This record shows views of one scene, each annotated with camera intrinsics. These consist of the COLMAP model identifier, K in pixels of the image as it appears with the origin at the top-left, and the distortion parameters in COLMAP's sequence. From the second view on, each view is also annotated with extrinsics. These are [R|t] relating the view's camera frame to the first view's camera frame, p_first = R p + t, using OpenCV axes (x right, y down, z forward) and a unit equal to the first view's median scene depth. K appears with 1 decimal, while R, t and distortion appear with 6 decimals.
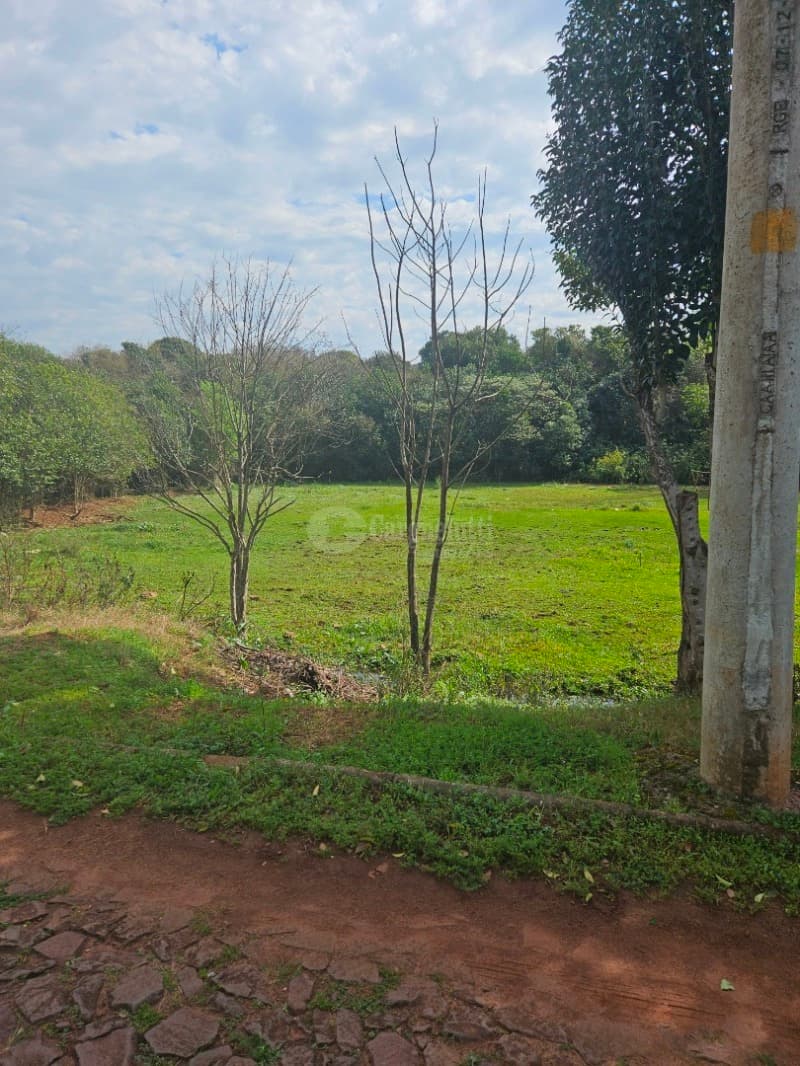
lens RADIAL K [[713.0, 0, 389.0], [0, 713.0, 534.9], [0, 0, 1]] dist [0.072920, -0.056495]
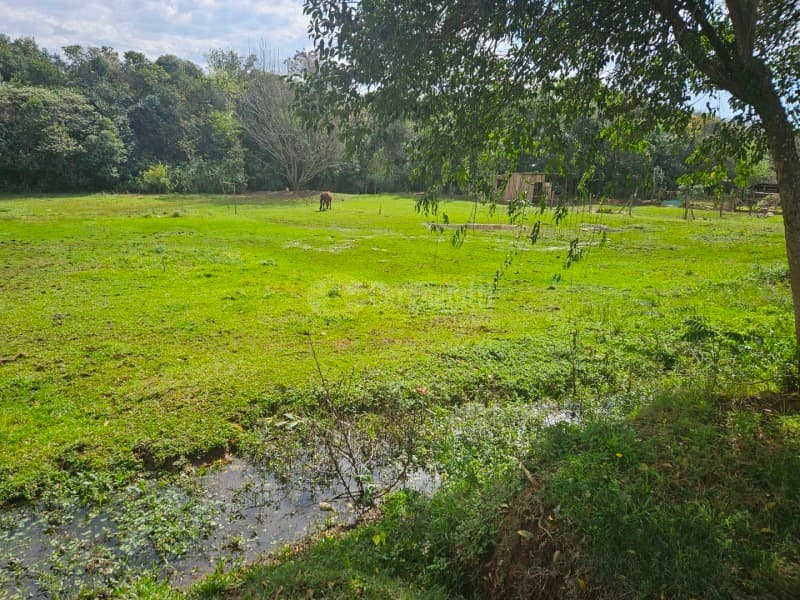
lens RADIAL K [[535.1, 0, 397.5], [0, 535.1, 286.3], [0, 0, 1]] dist [0.072920, -0.056495]
pose [[0.776223, -0.124870, 0.617969, 0.109390], [0.063457, 0.990686, 0.120476, -0.008626], [-0.627257, -0.054302, 0.776917, 0.153632]]
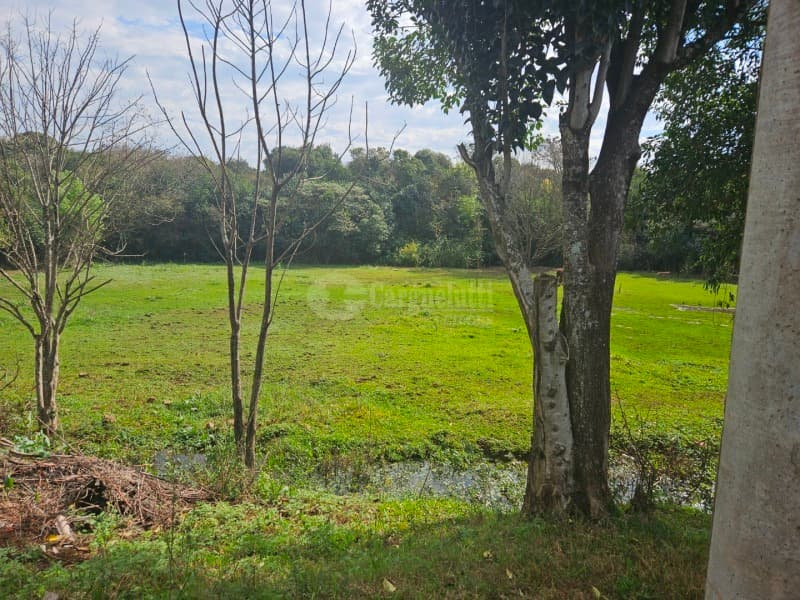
lens RADIAL K [[535.1, 0, 388.4], [0, 535.1, 304.7], [0, 0, 1]] dist [0.072920, -0.056495]
pose [[0.964801, -0.007810, 0.262865, 0.015105], [0.007488, 0.999969, 0.002227, -0.005733], [-0.262874, -0.000180, 0.964830, 0.089968]]
